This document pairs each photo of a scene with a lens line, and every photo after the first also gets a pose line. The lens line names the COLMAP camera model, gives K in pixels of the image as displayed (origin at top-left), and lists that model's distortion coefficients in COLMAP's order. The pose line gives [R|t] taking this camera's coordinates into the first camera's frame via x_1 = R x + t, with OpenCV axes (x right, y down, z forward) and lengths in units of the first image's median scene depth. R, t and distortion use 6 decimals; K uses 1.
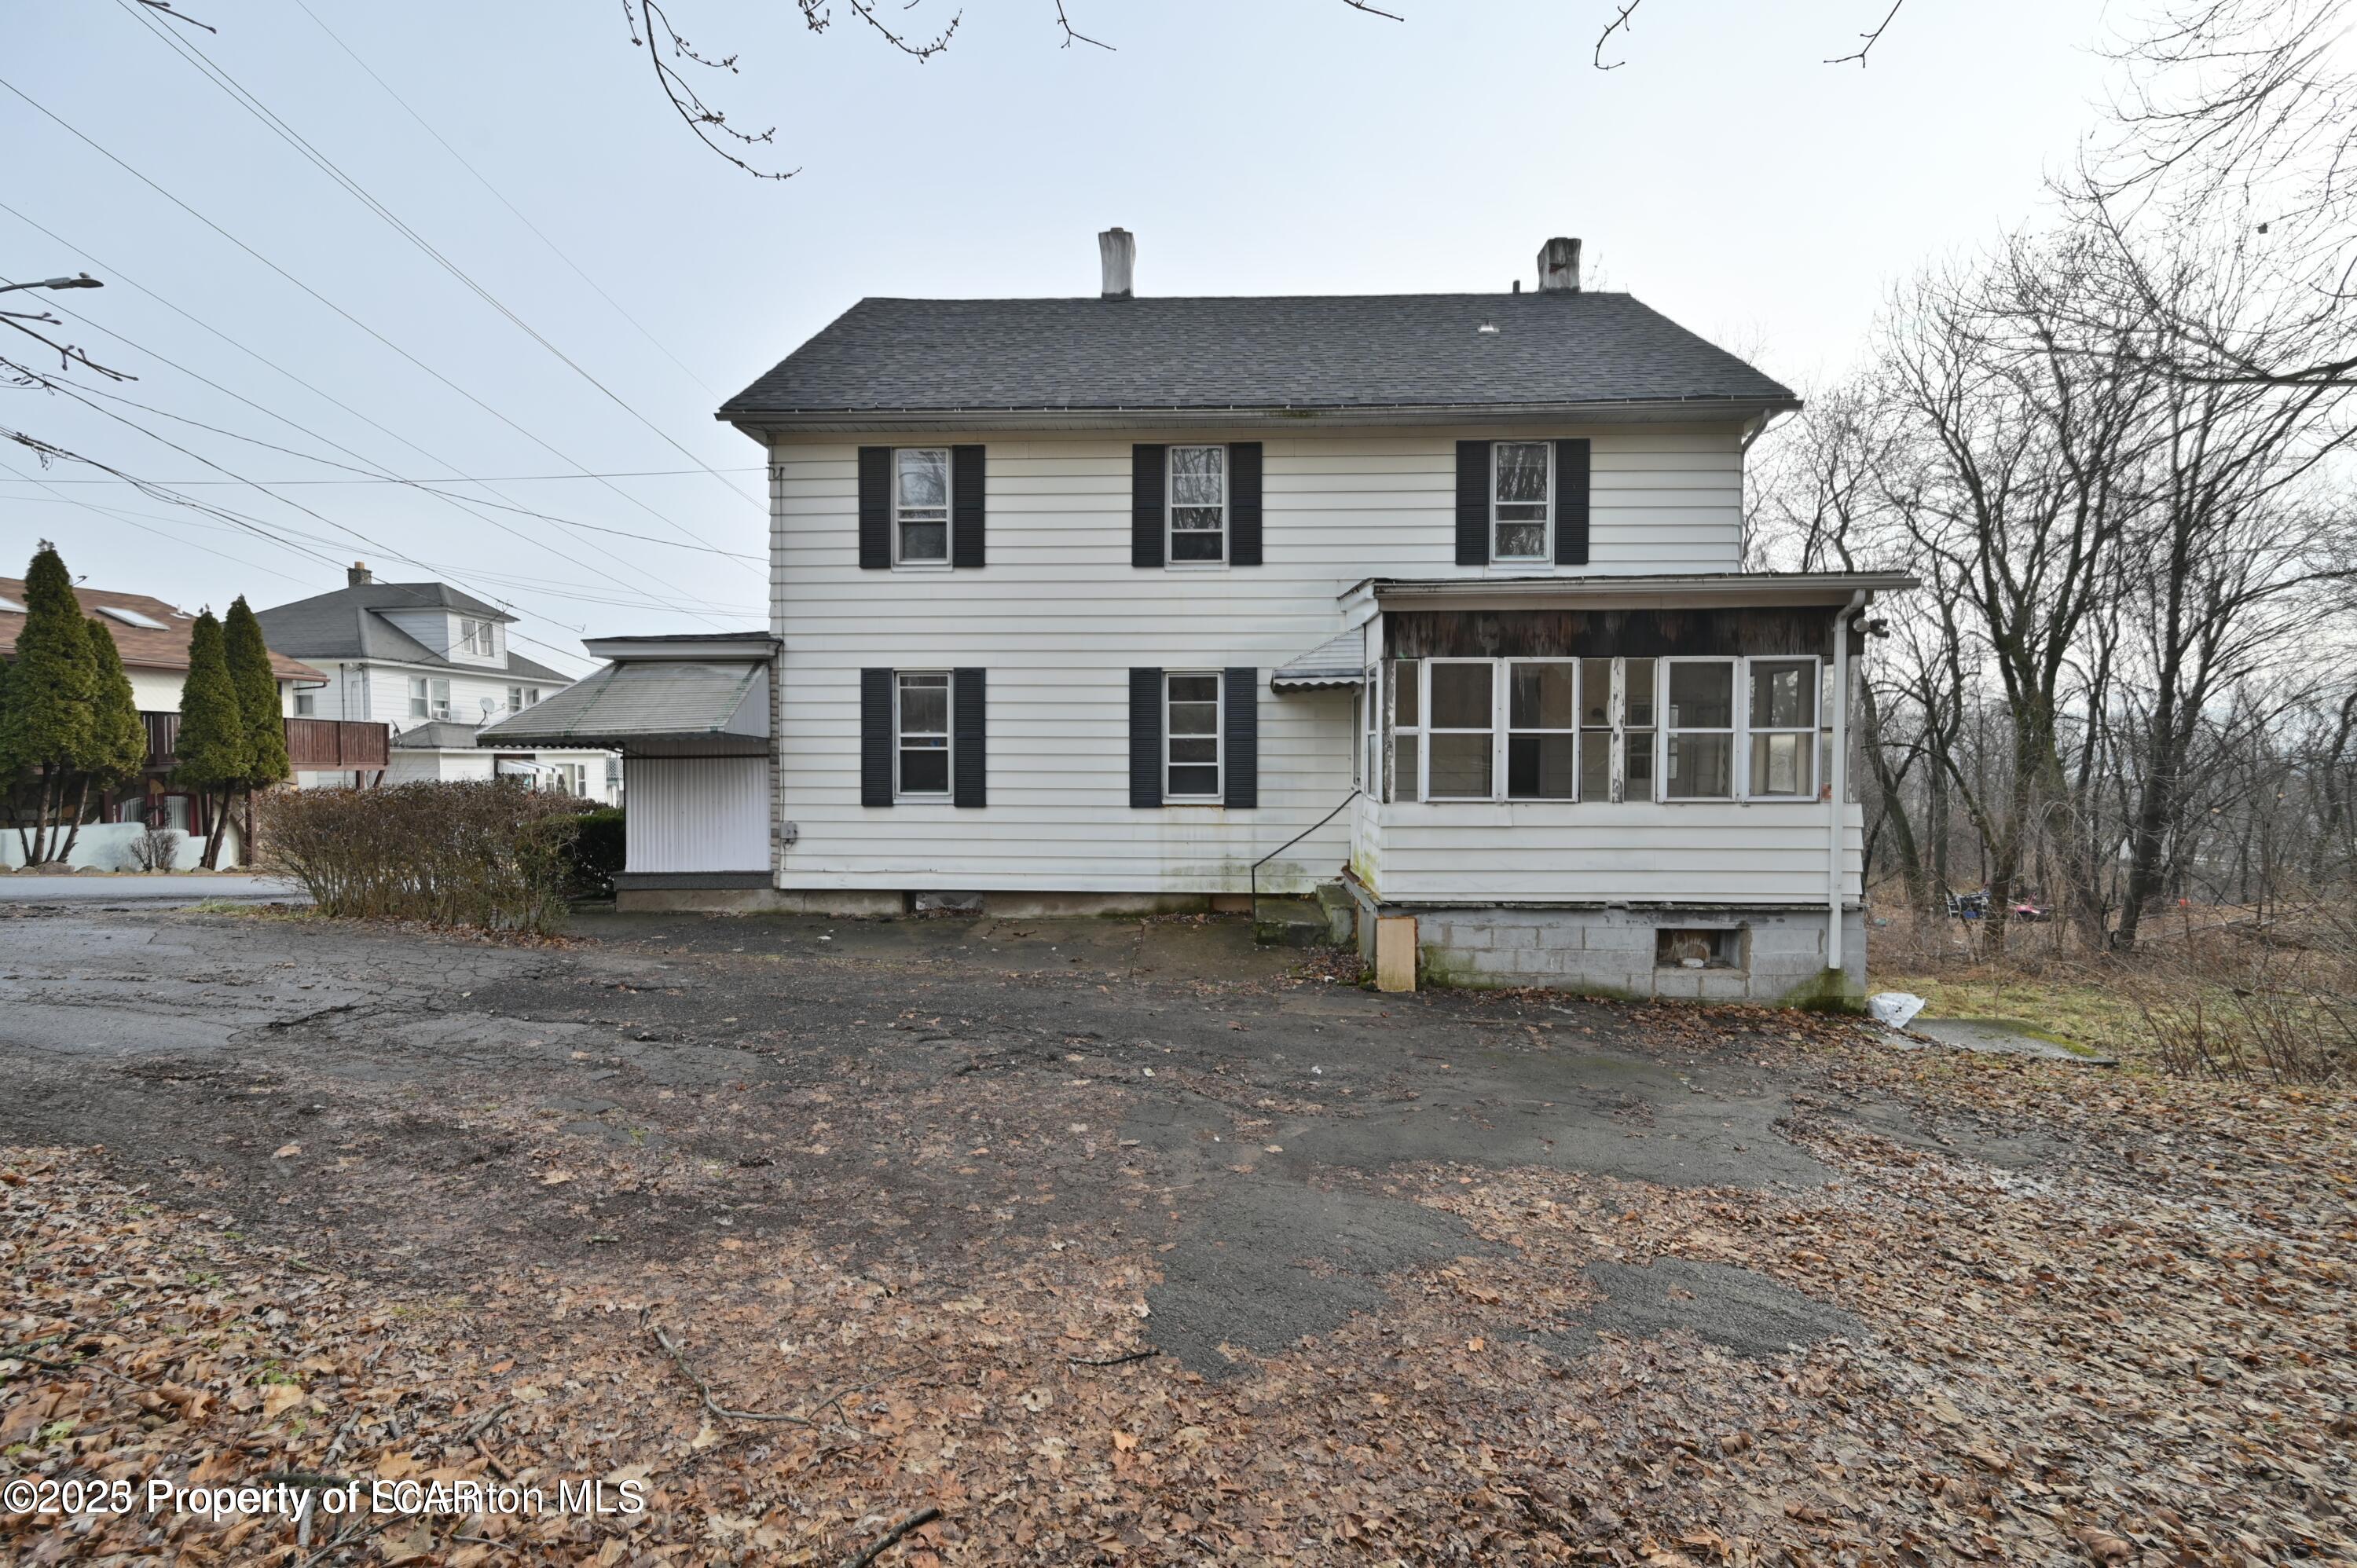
lens RADIAL K [[939.8, 0, 1180.5], [0, 939.8, 785.7], [0, 0, 1]] dist [-0.002035, 0.000706]
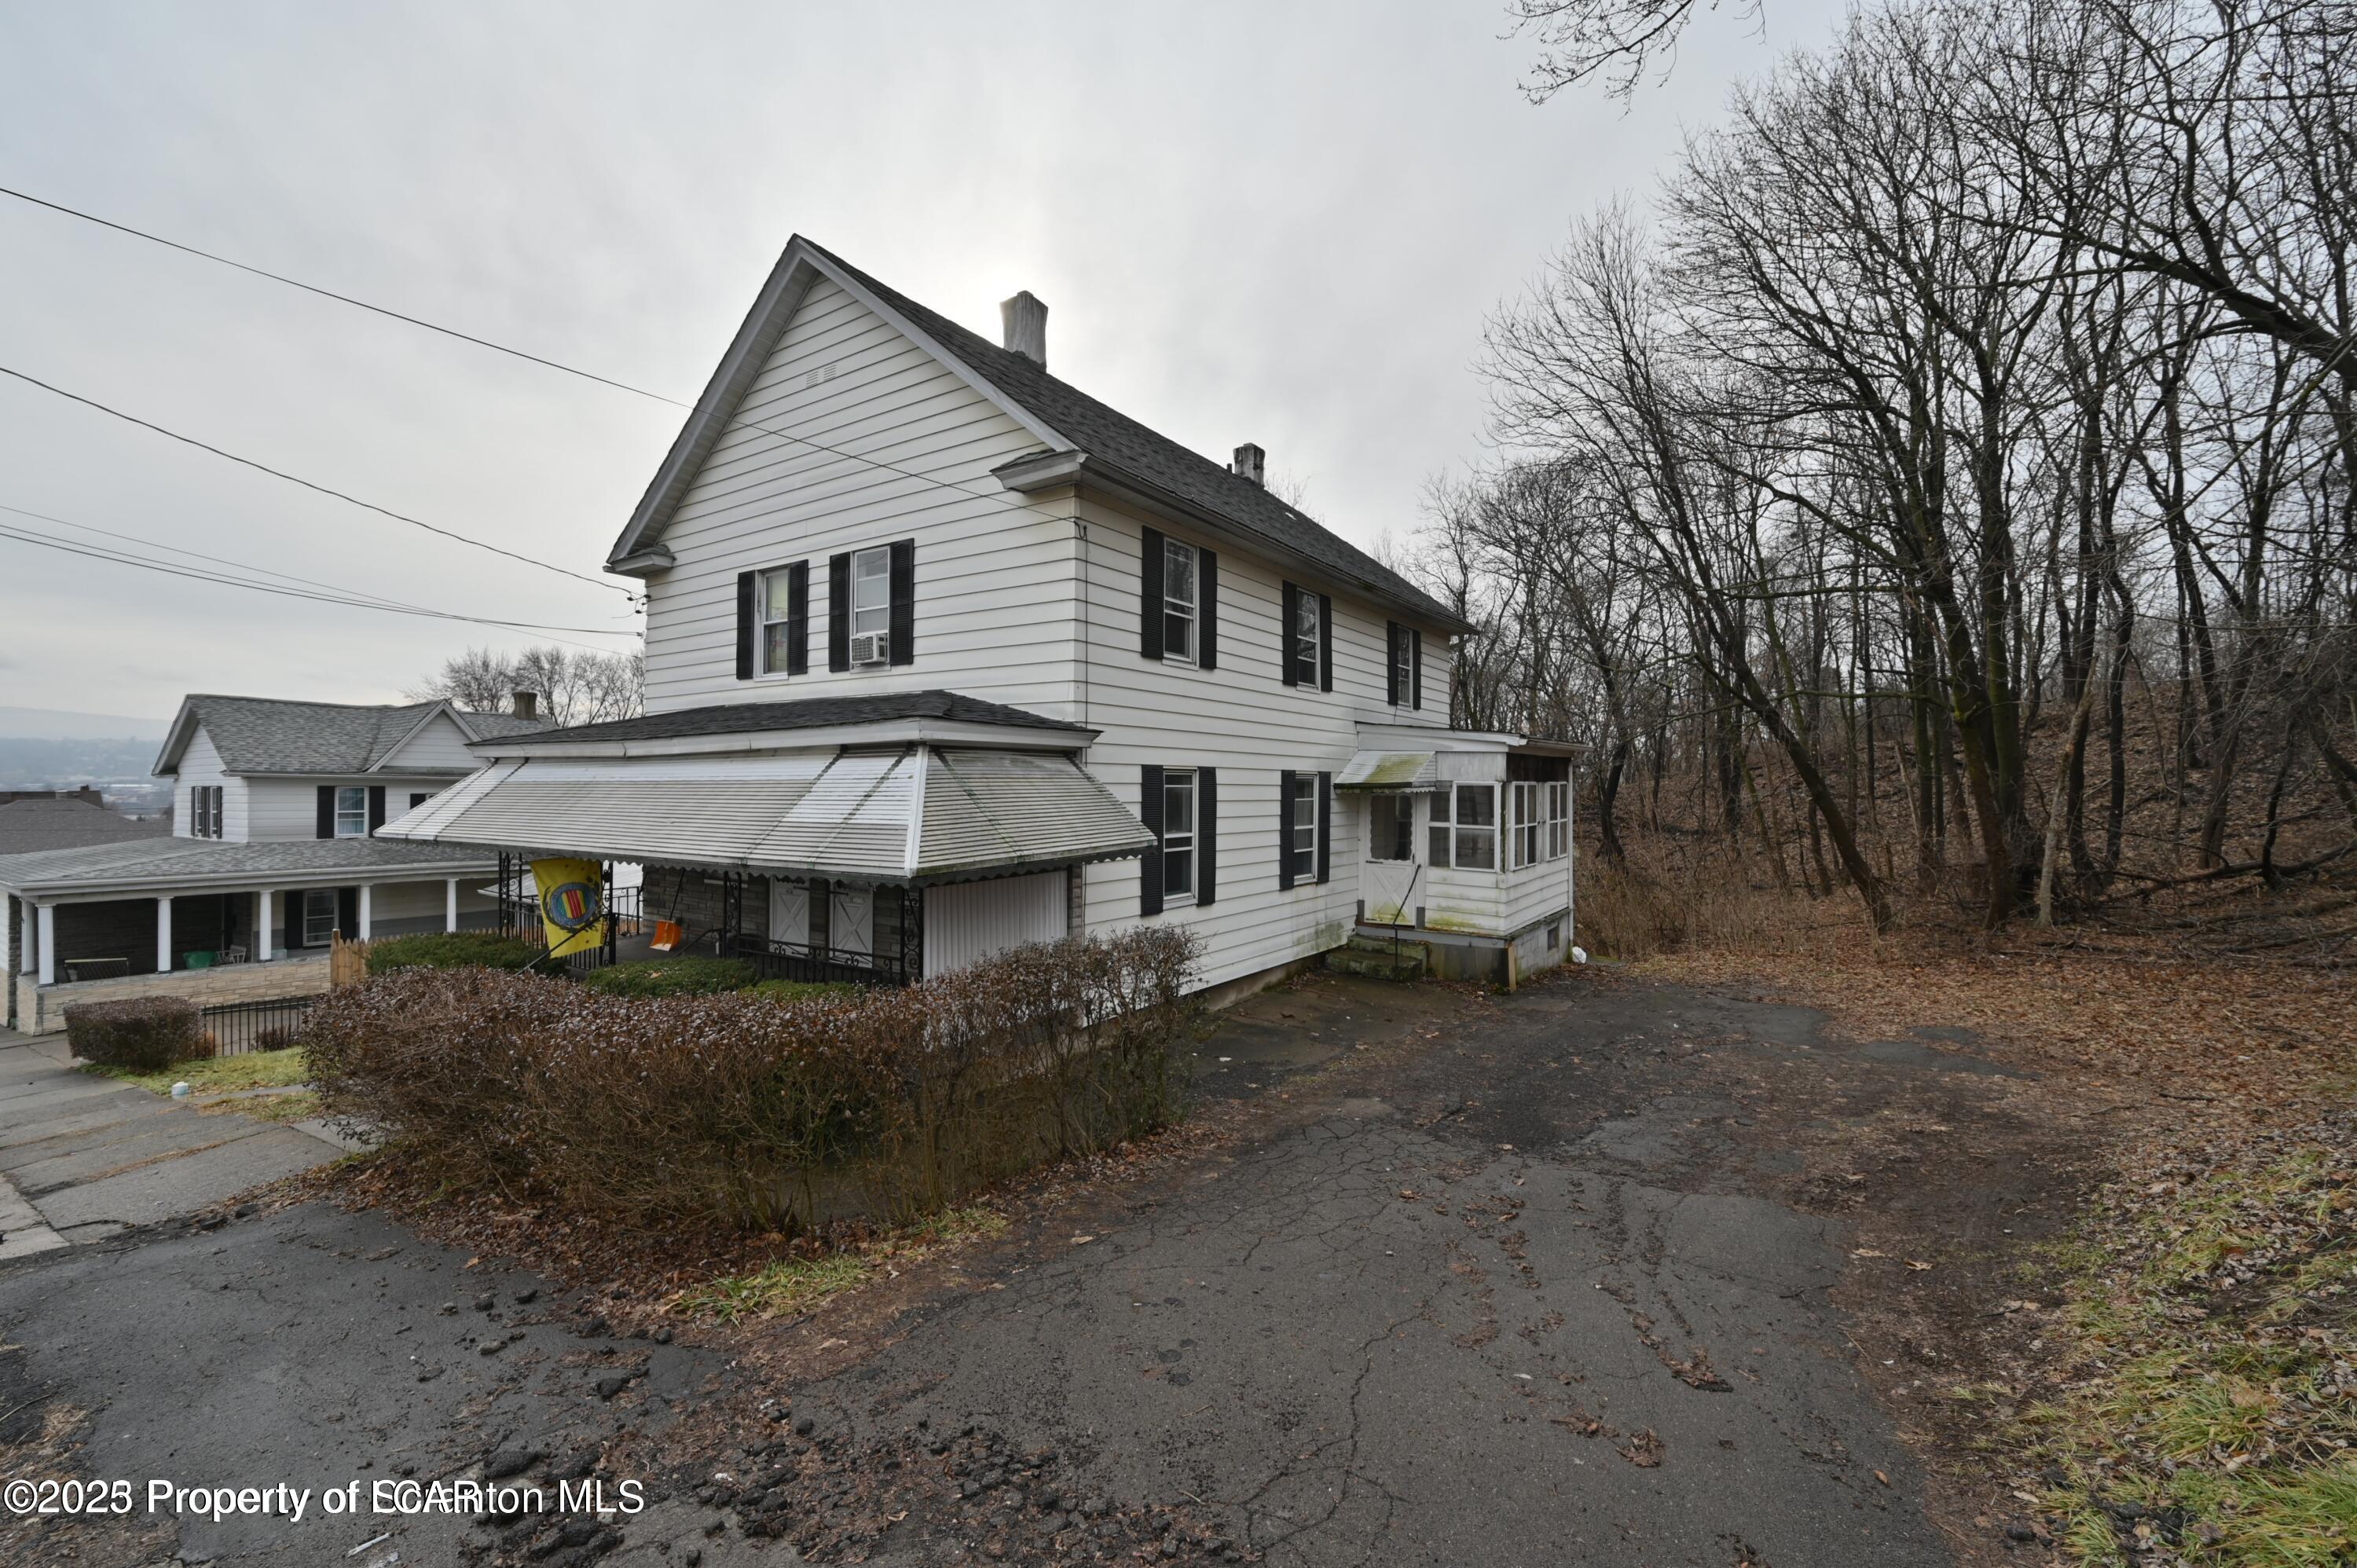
lens RADIAL K [[981.3, 0, 1181.1], [0, 981.3, 789.9], [0, 0, 1]] dist [-0.003368, 0.001151]
pose [[0.524482, -0.001861, 0.851419, -1.137953], [0.021106, 0.999719, -0.010816, -0.089820], [-0.851160, 0.023642, 0.524374, 0.469673]]
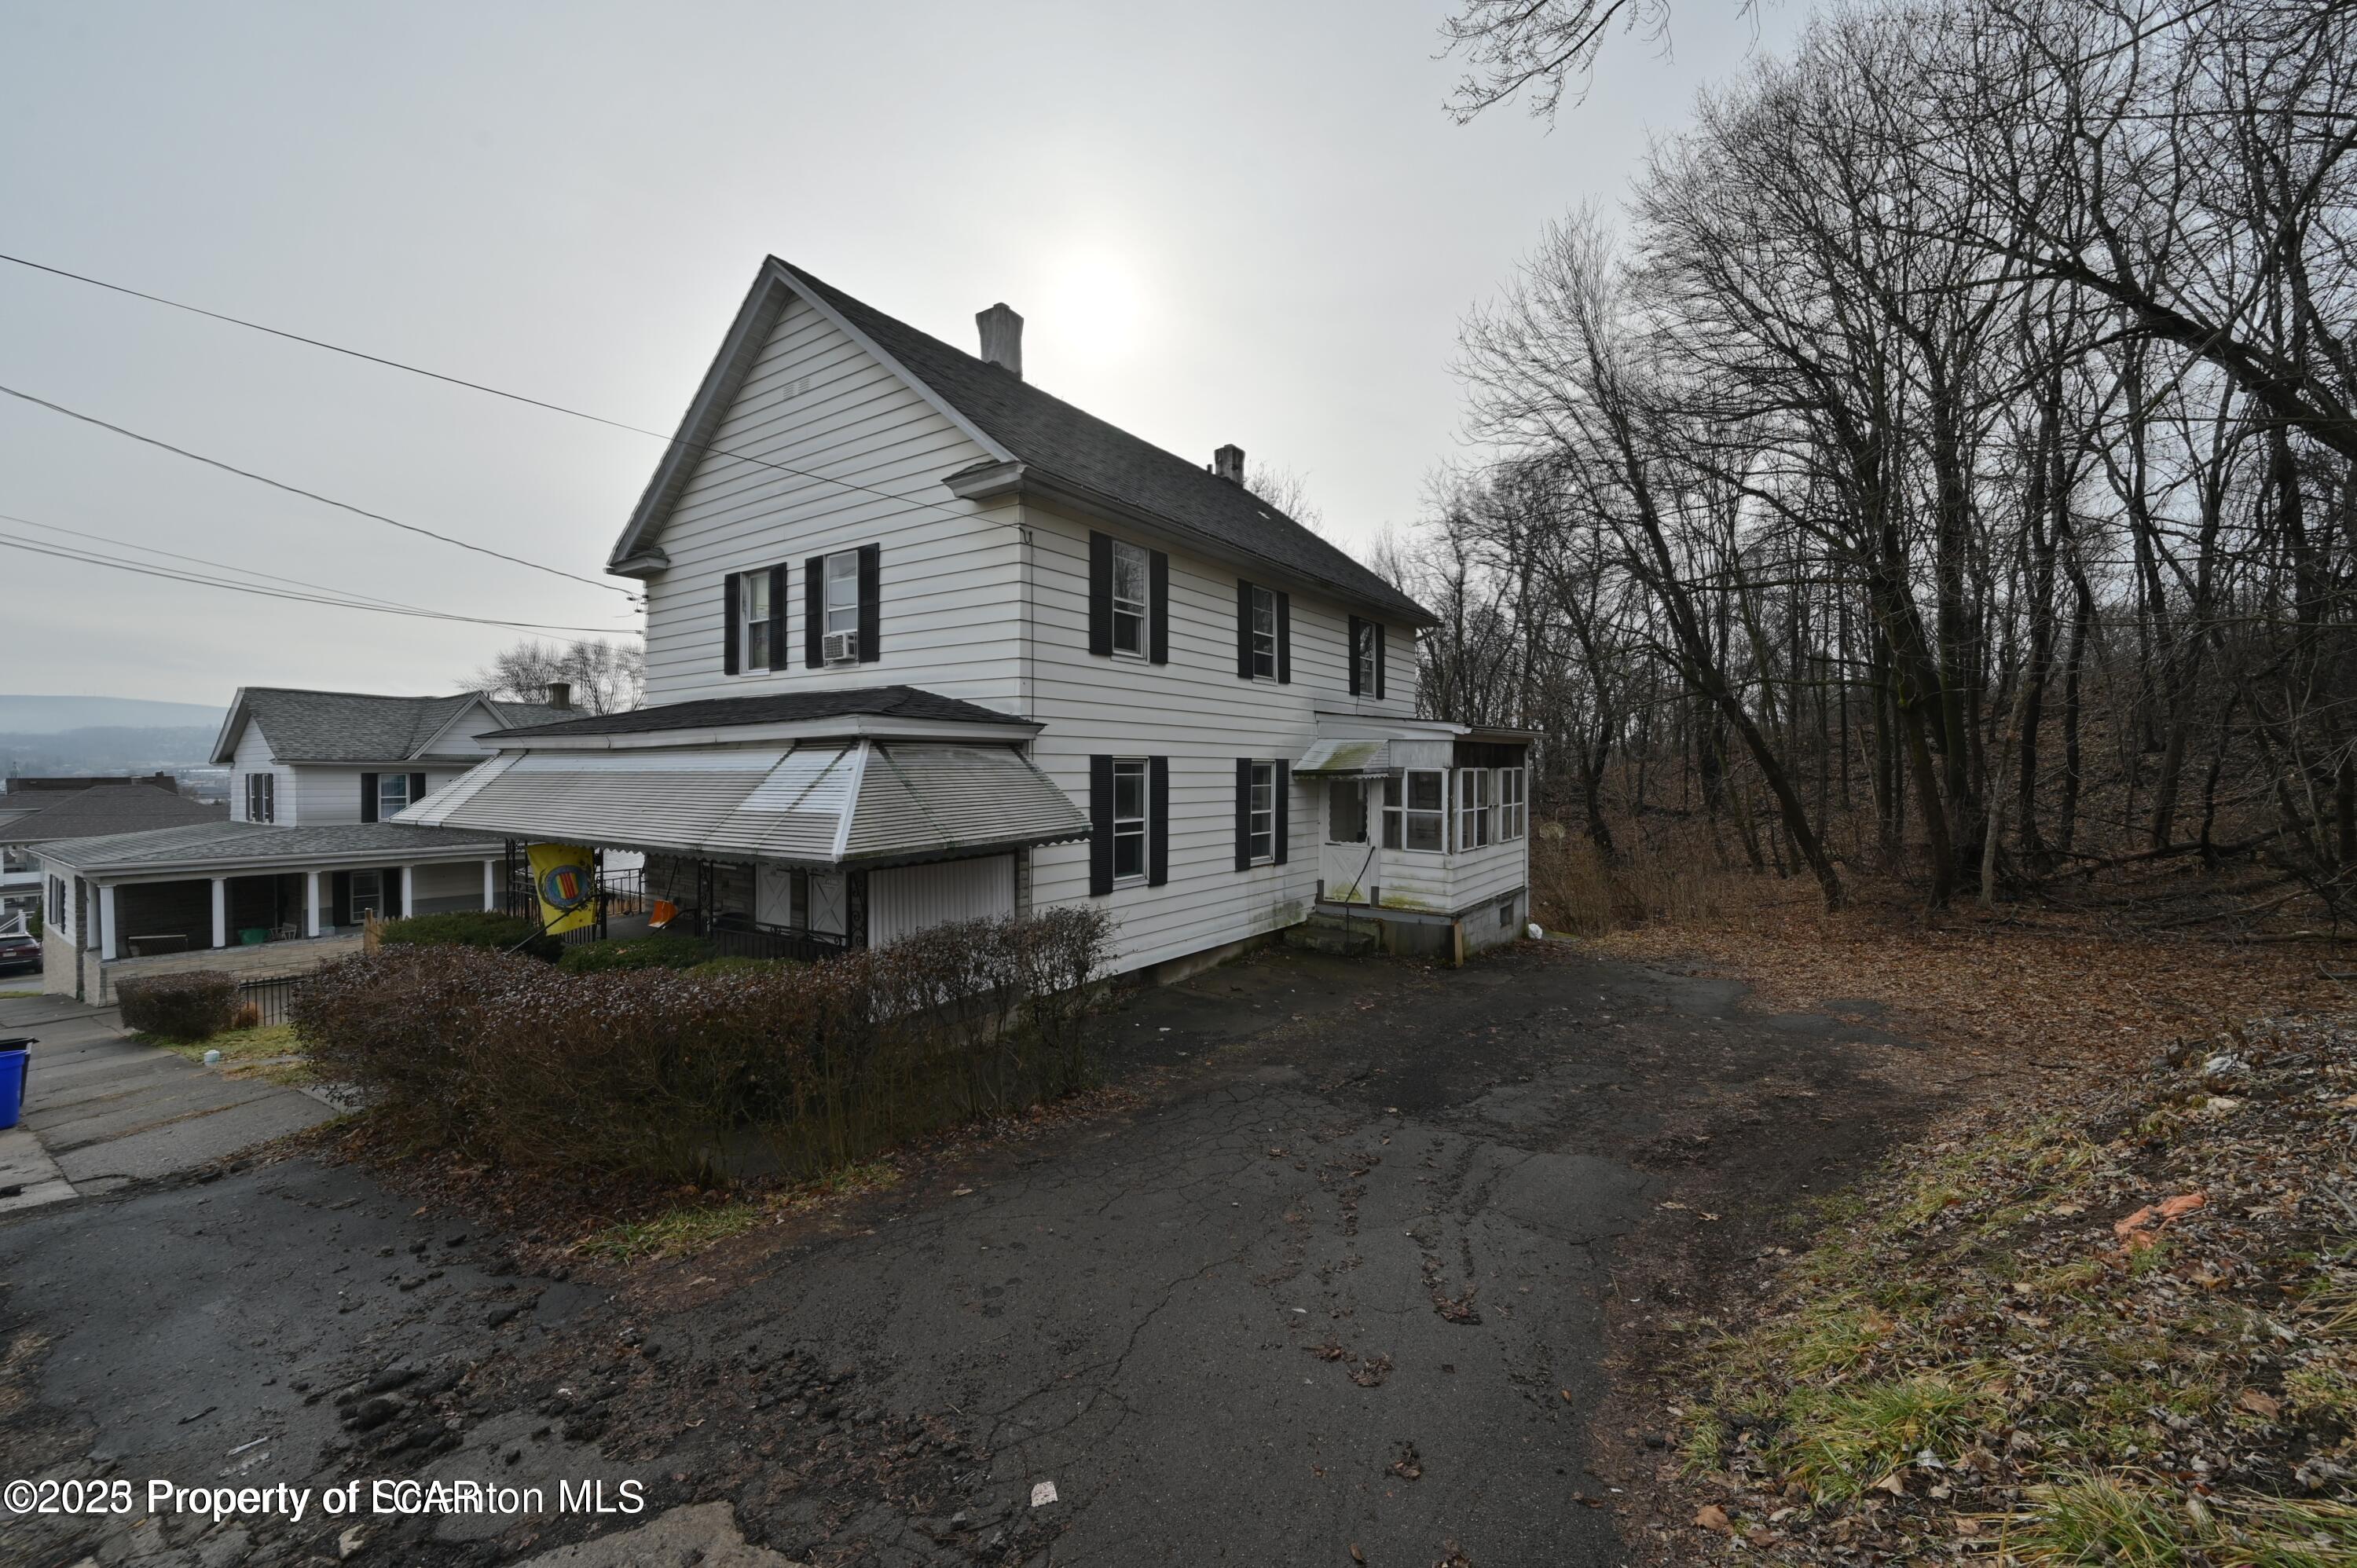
lens RADIAL K [[939.8, 0, 1194.4], [0, 939.8, 790.5], [0, 0, 1]] dist [-0.002035, 0.000706]
pose [[0.534142, -0.019797, 0.845163, -1.114261], [0.023667, 0.999684, 0.008459, -0.094289], [-0.845064, 0.015484, 0.534441, 0.388746]]
